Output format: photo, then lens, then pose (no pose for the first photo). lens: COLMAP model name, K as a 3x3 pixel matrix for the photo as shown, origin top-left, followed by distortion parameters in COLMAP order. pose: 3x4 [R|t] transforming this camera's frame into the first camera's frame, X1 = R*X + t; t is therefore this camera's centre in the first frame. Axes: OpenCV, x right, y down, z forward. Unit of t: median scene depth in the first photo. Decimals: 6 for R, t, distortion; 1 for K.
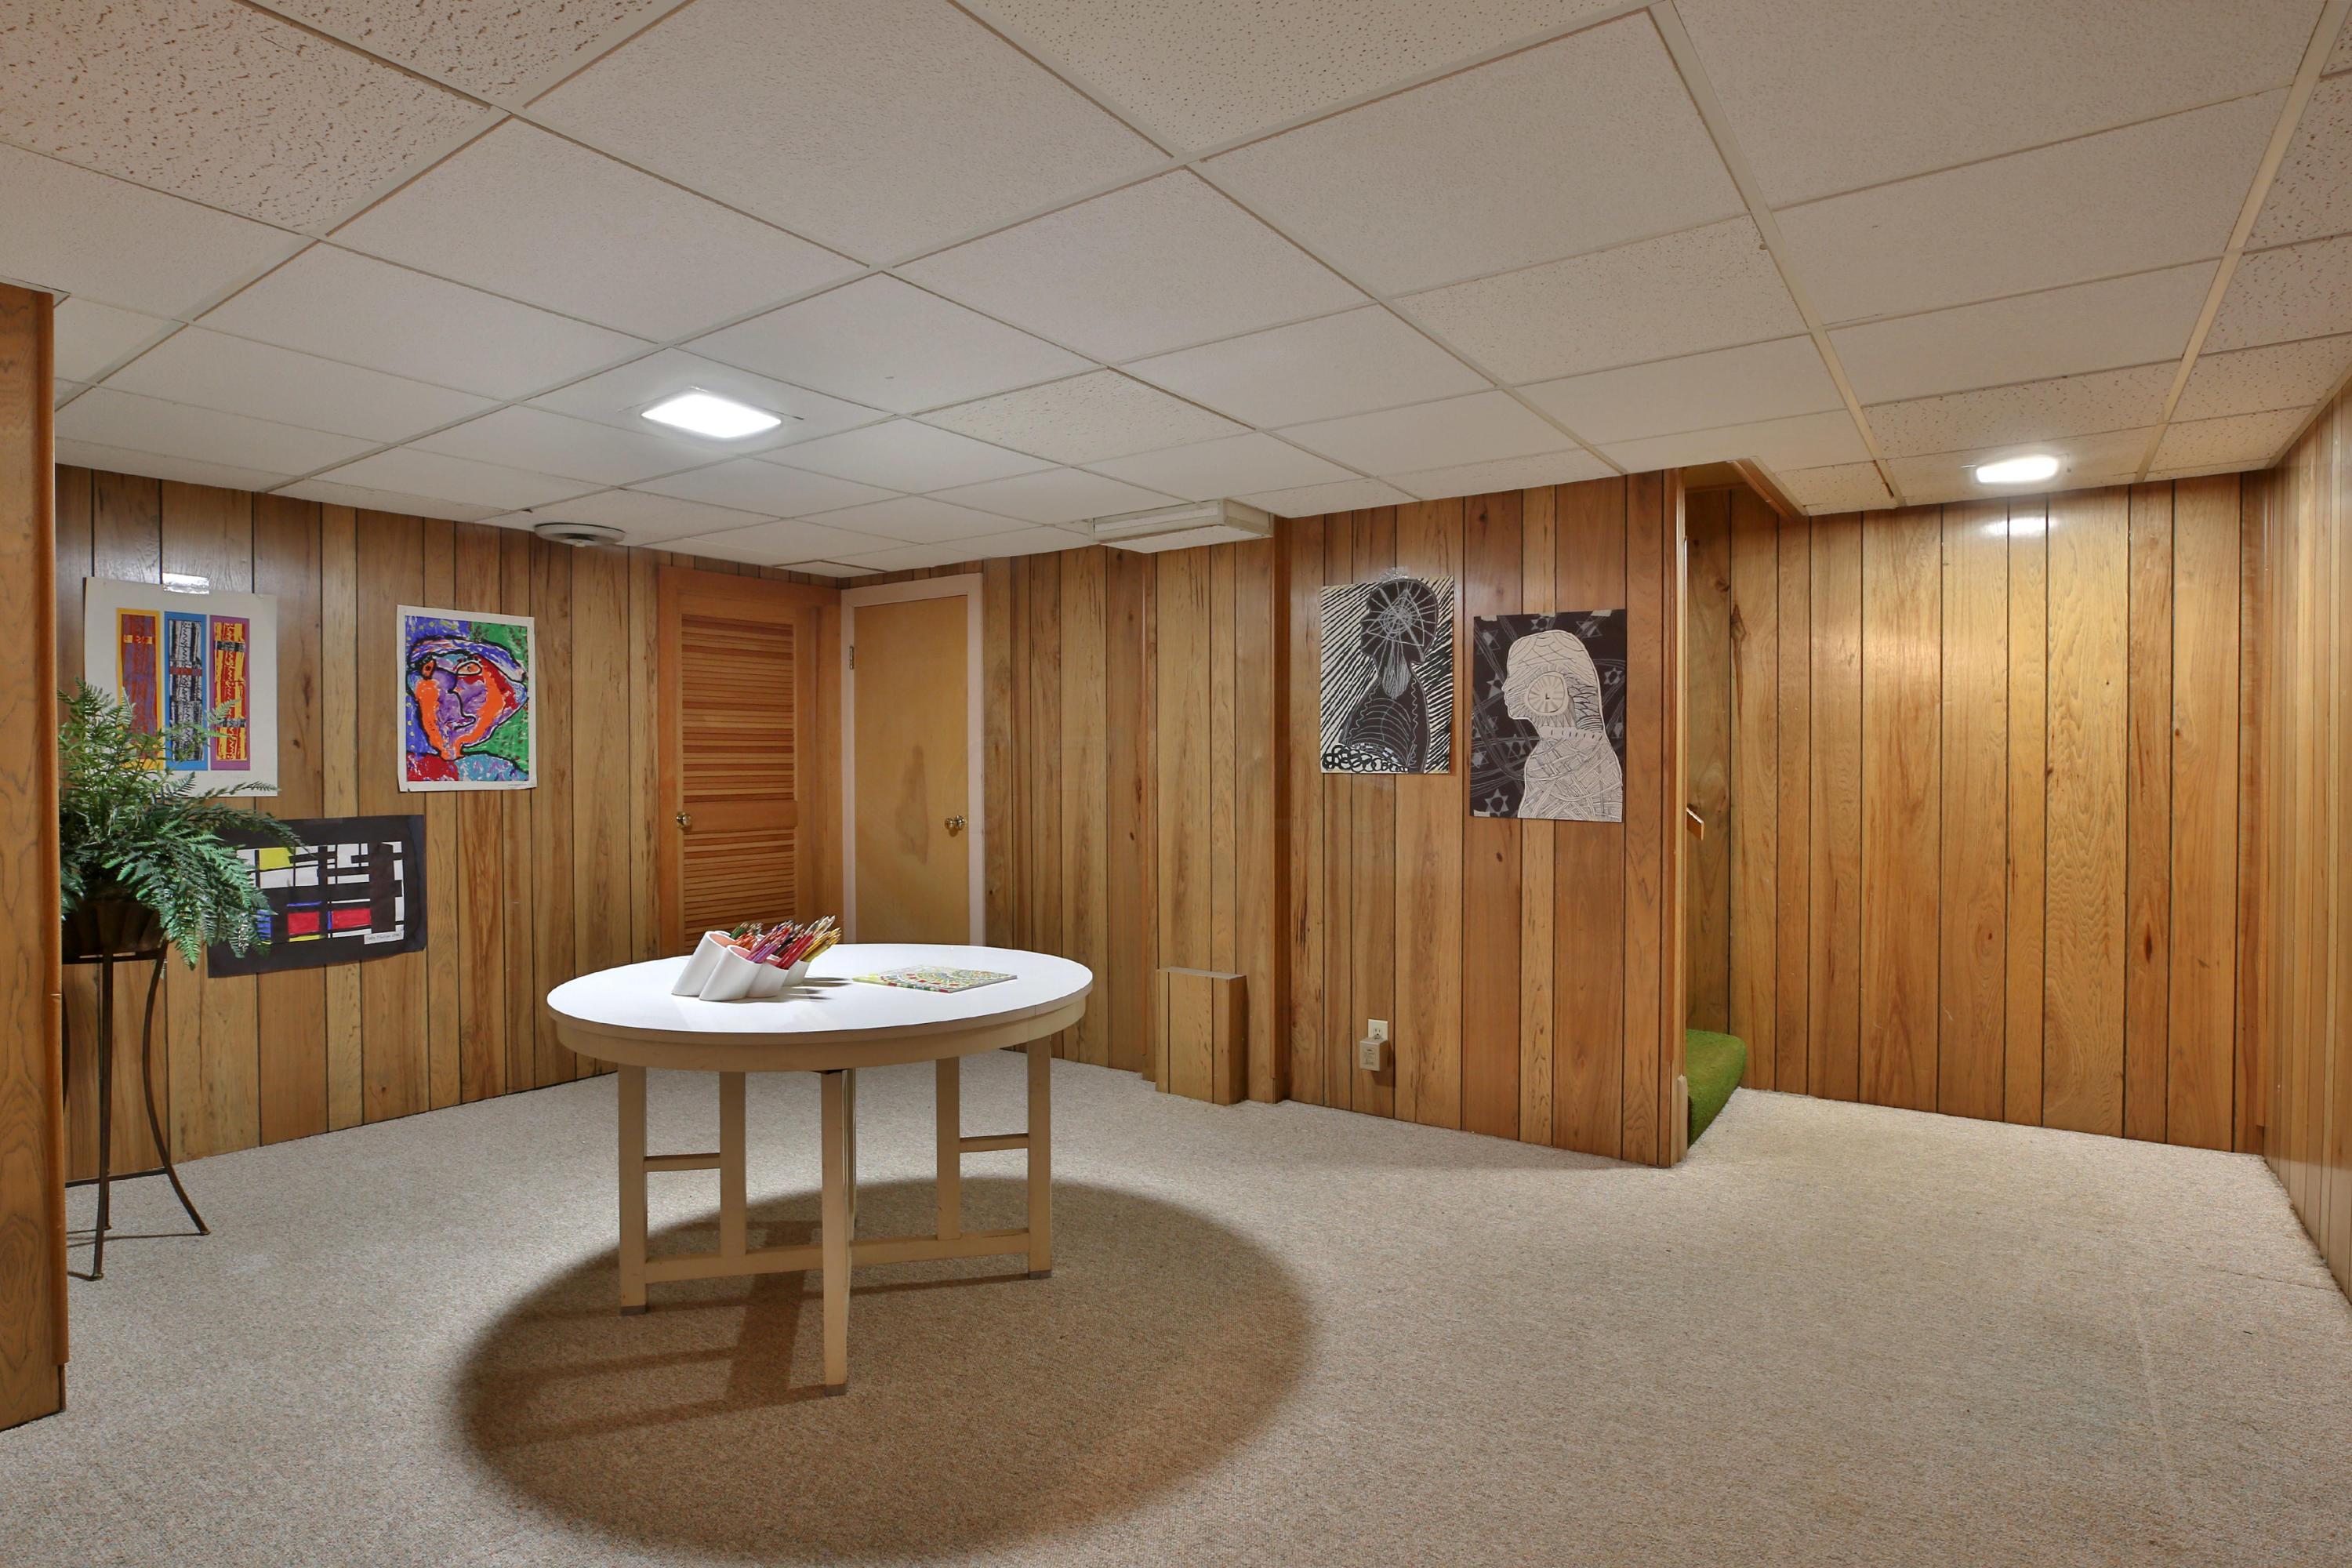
lens RADIAL K [[1219.3, 0, 1165.6], [0, 1219.3, 775.7], [0, 0, 1]] dist [-0.022516, -0.000166]
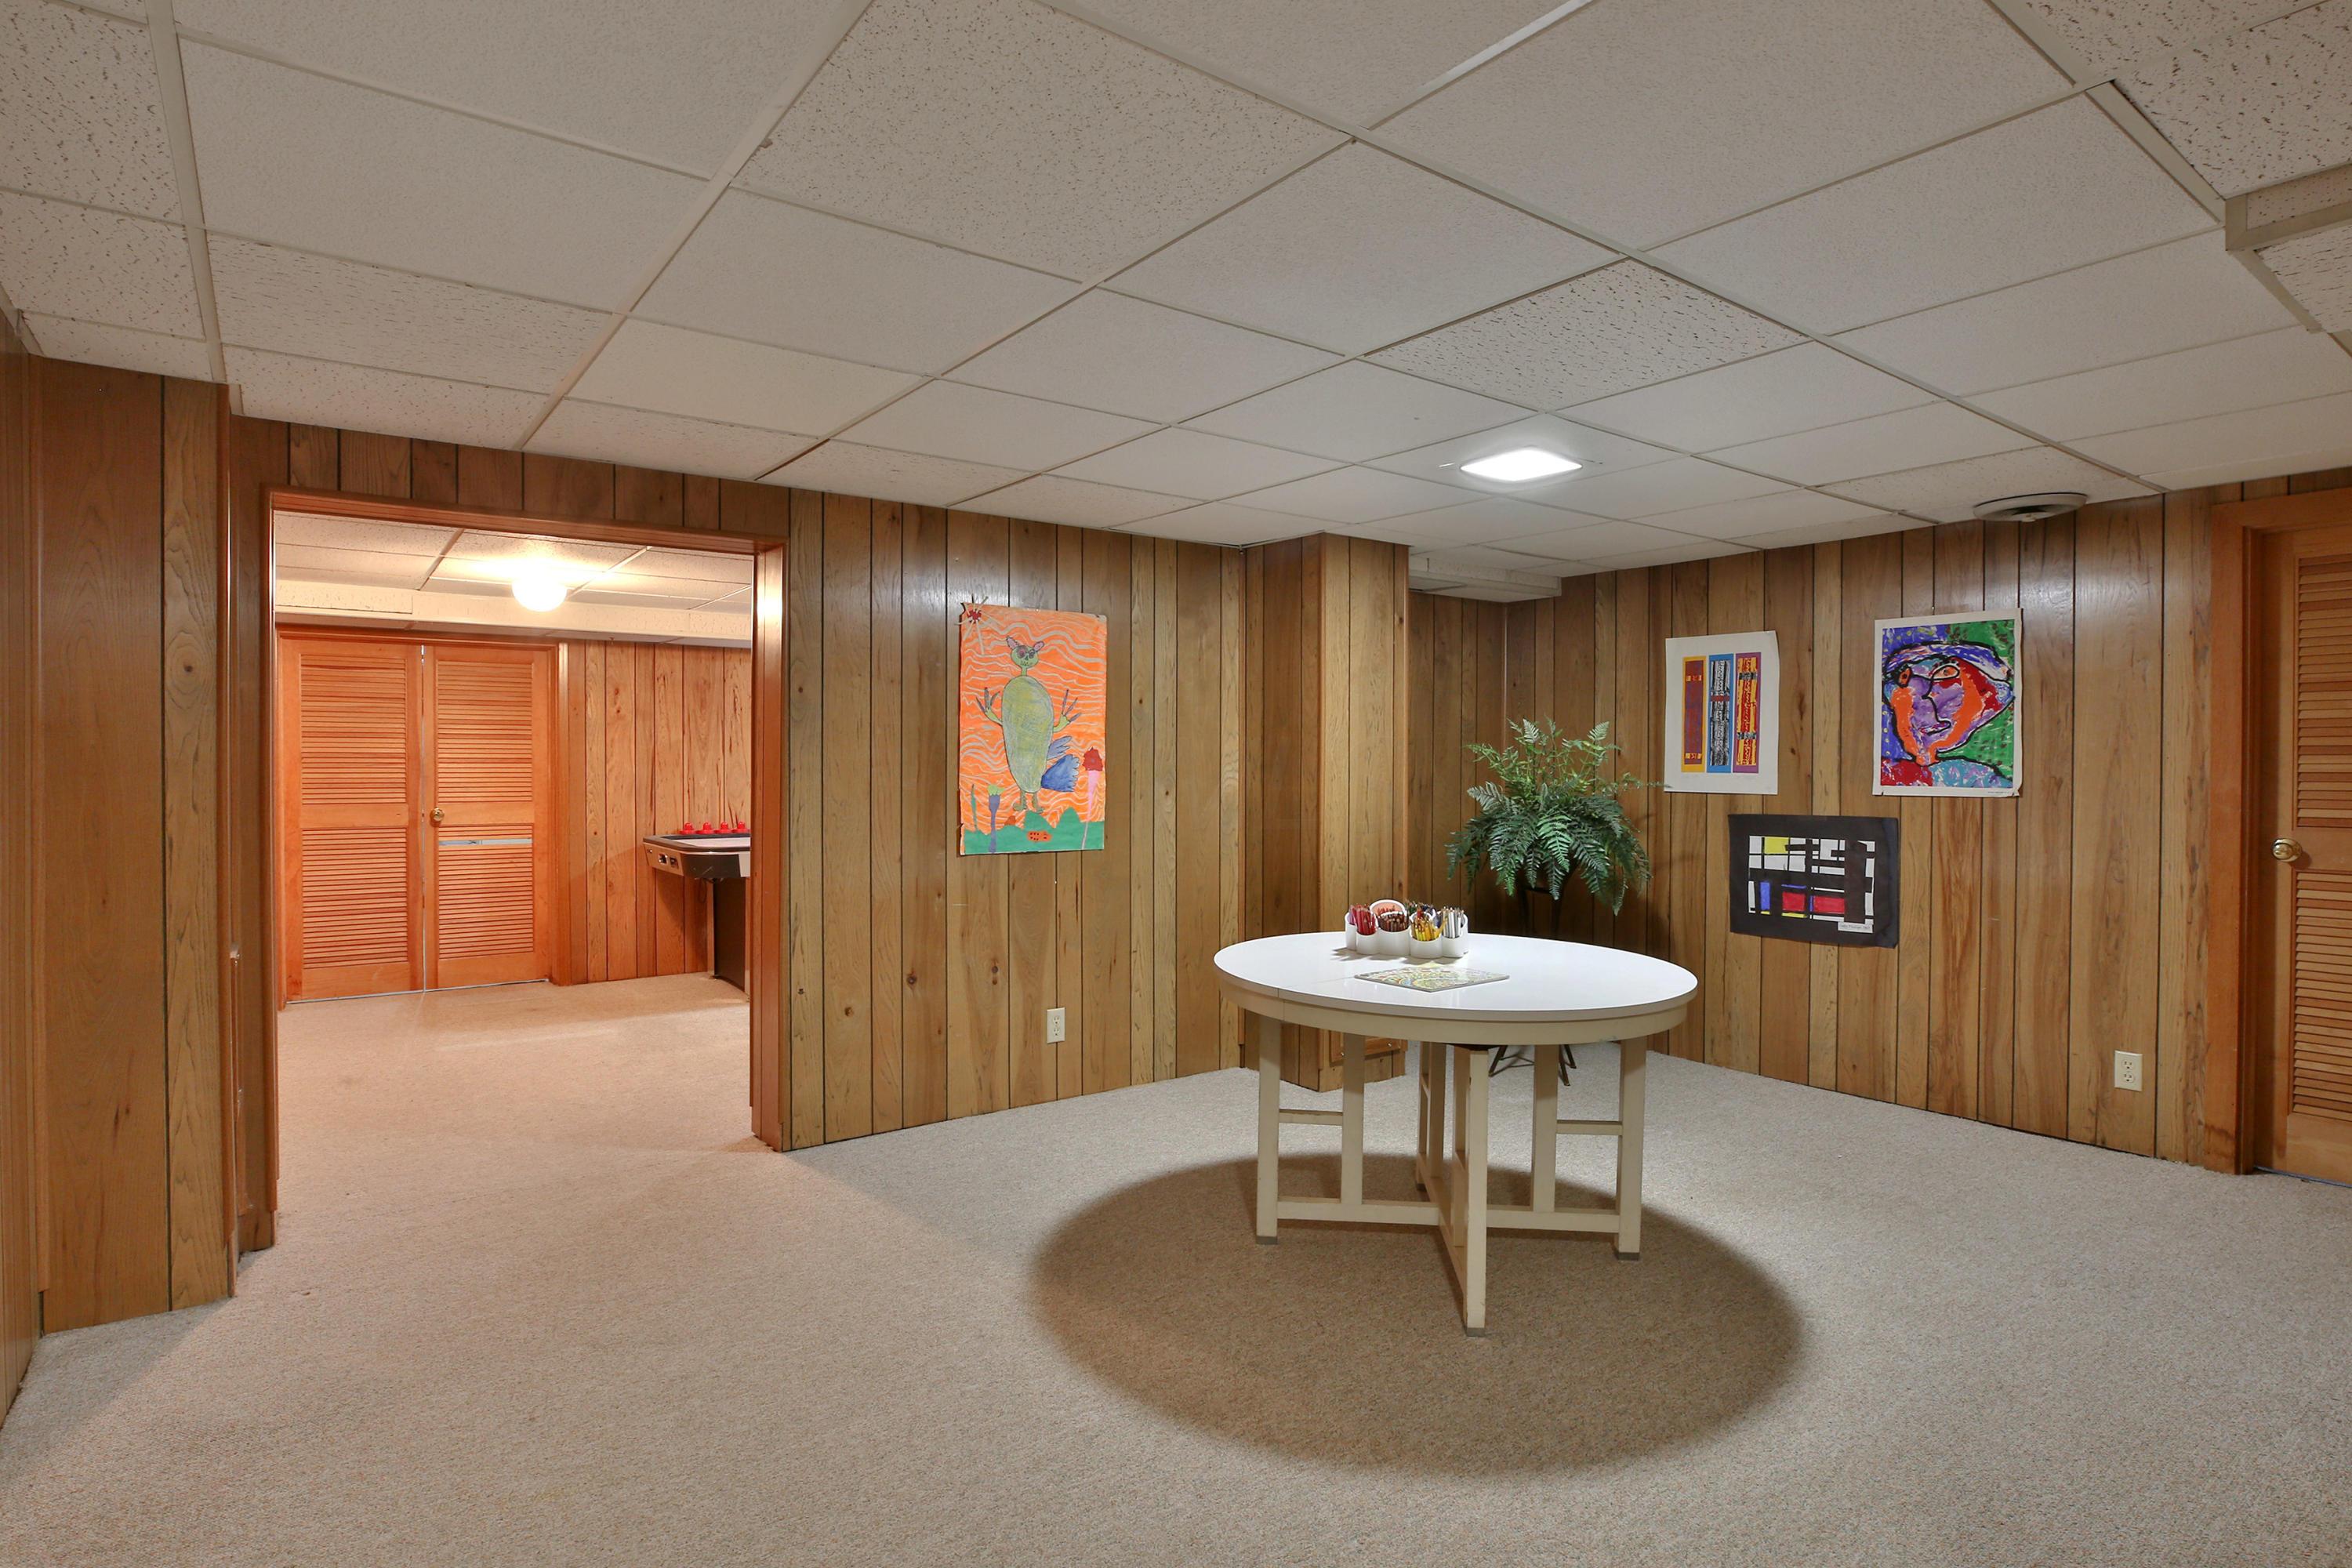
lens RADIAL K [[1219.3, 0, 1169.1], [0, 1219.3, 779.6], [0, 0, 1]] dist [-0.022516, -0.000166]
pose [[-0.303001, 0.012677, -0.952906, 0.573345], [-0.012242, 0.999777, 0.017193, -0.011021], [0.952911, 0.016875, -0.302779, 0.726740]]
